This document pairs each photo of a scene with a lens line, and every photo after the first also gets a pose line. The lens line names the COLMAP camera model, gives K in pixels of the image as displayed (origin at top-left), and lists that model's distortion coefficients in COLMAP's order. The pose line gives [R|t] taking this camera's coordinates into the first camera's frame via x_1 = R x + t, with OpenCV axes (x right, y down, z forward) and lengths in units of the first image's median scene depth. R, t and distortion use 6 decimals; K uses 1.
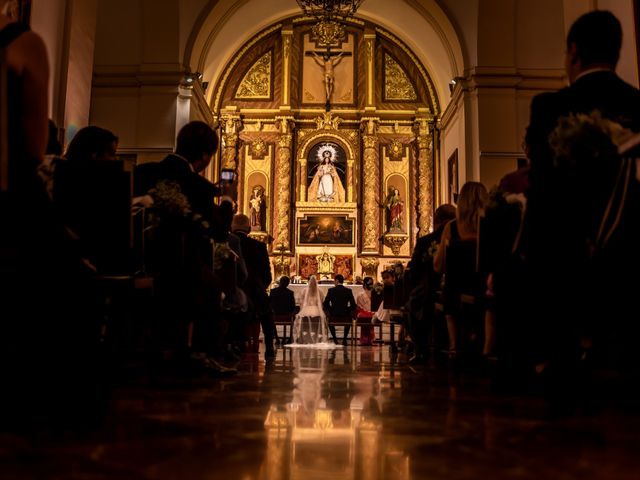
lens RADIAL K [[836.7, 0, 318.0], [0, 836.7, 239.2], [0, 0, 1]] dist [-0.061120, 0.000000]
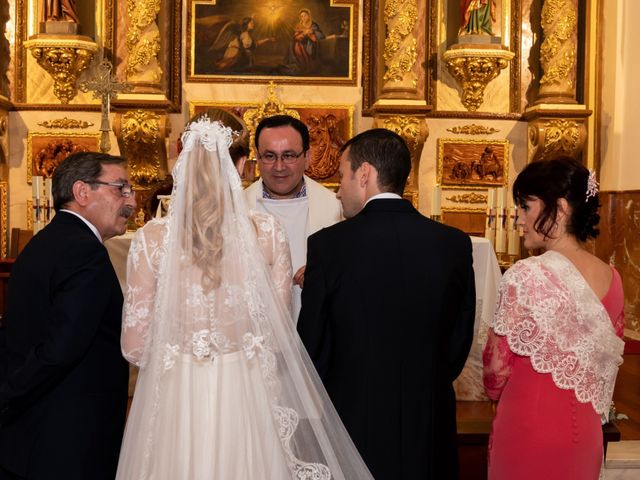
lens RADIAL K [[836.7, 0, 315.8], [0, 836.7, 246.1], [0, 0, 1]] dist [-0.061120, 0.000000]
pose [[0.996680, -0.005513, 0.081230, -0.001037], [-0.008575, 0.985048, 0.172064, 0.015547], [-0.080964, -0.172190, 0.981731, 0.650803]]
